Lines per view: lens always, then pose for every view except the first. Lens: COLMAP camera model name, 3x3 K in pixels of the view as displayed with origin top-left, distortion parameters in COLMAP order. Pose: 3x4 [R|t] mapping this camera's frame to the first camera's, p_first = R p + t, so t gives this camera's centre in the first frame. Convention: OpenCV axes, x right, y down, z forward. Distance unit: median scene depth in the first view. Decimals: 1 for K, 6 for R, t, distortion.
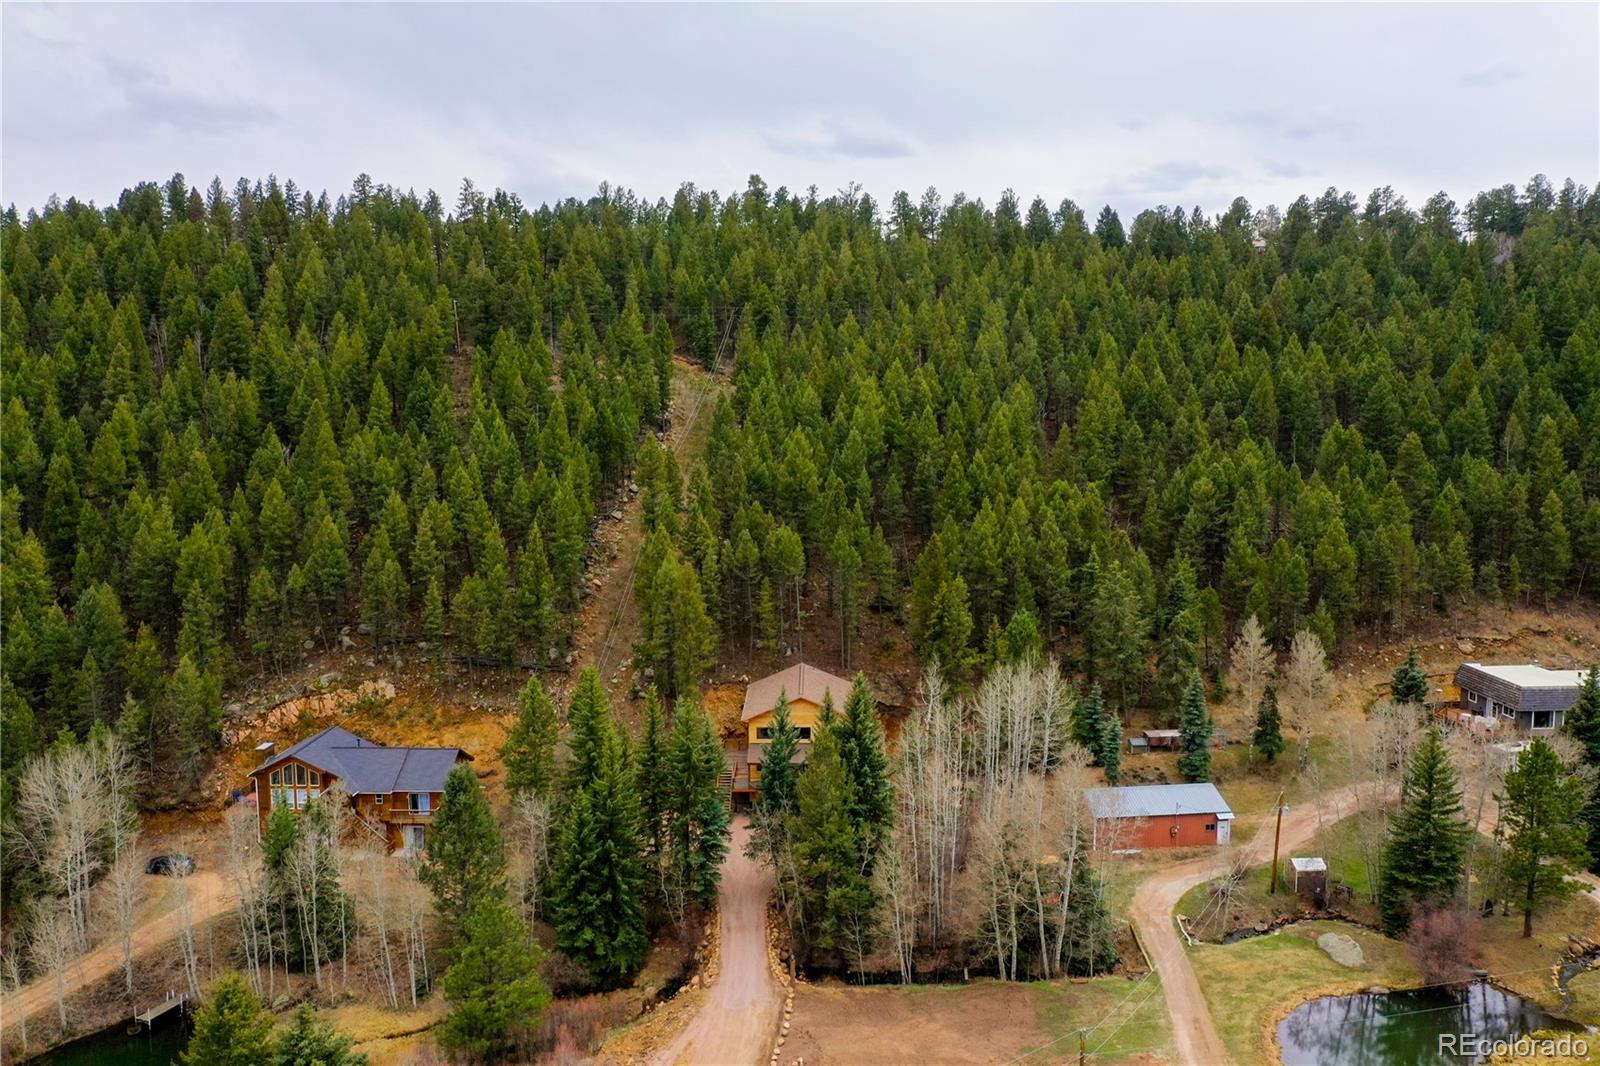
lens RADIAL K [[1271.1, 0, 801.5], [0, 1271.1, 532.1], [0, 0, 1]] dist [0.008708, -0.004091]
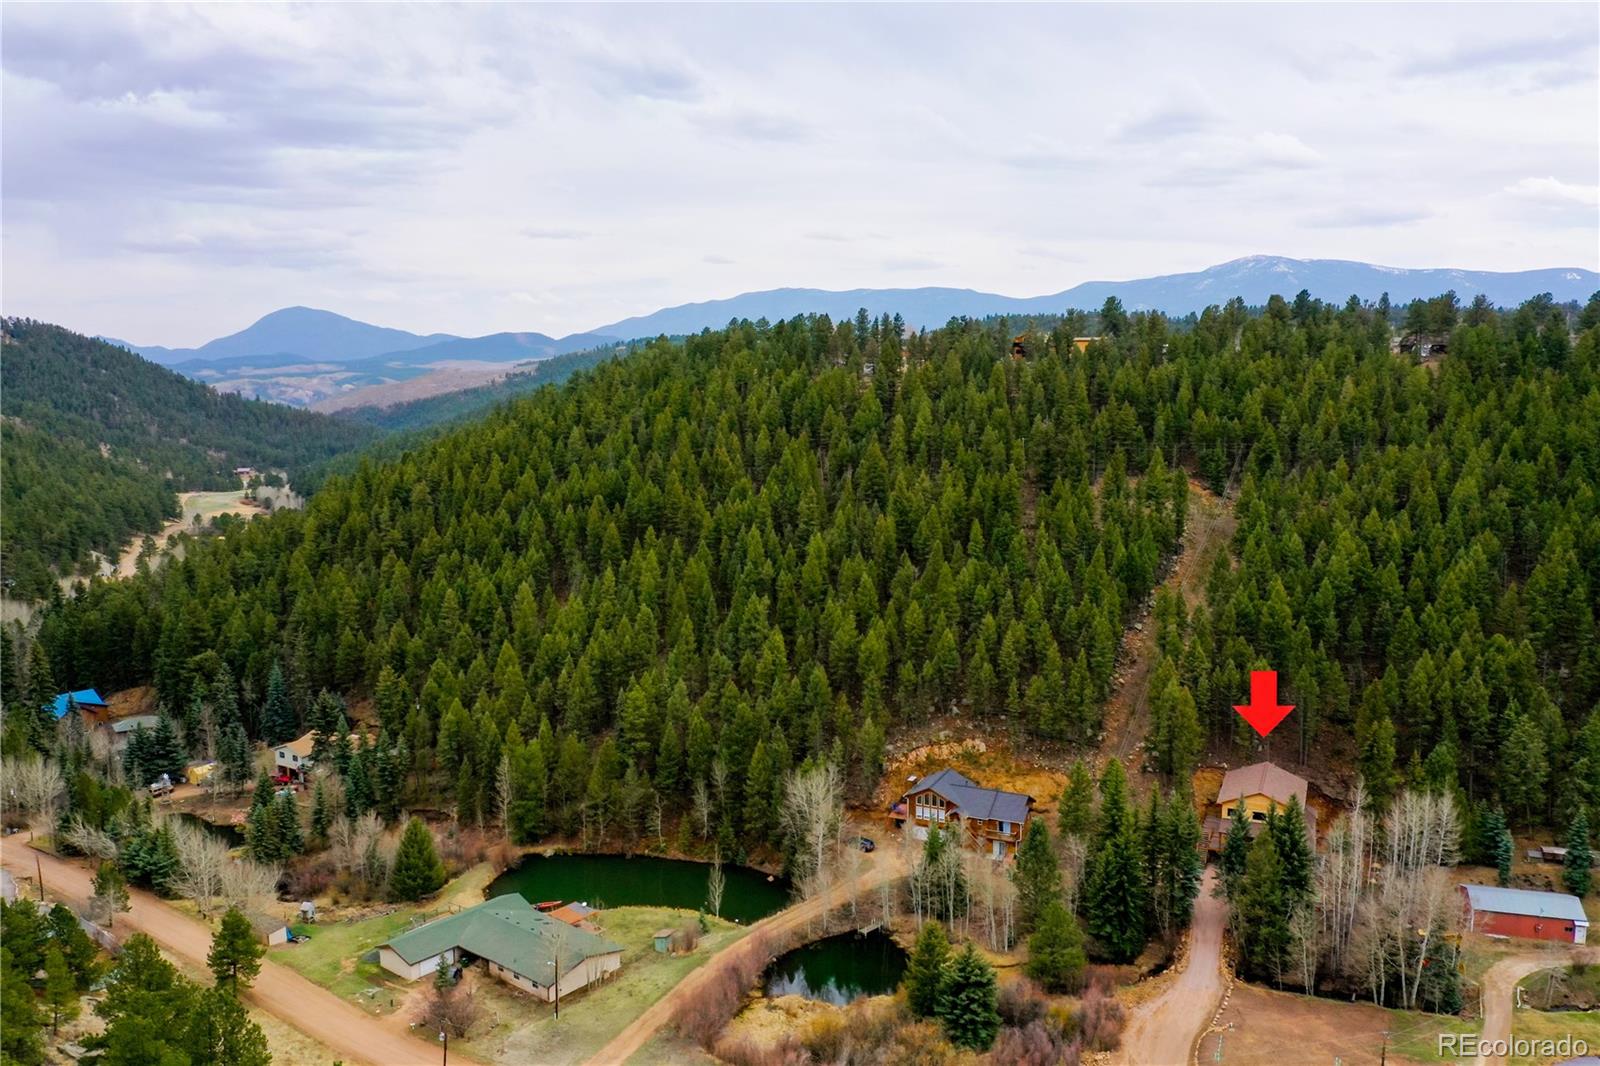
lens RADIAL K [[1271.1, 0, 797.0], [0, 1271.1, 534.8], [0, 0, 1]] dist [0.008708, -0.004091]
pose [[0.918424, 0.053894, -0.391909, 0.062336], [-0.043872, 0.998442, 0.034490, -0.177450], [0.393157, -0.014483, 0.919357, -0.510296]]
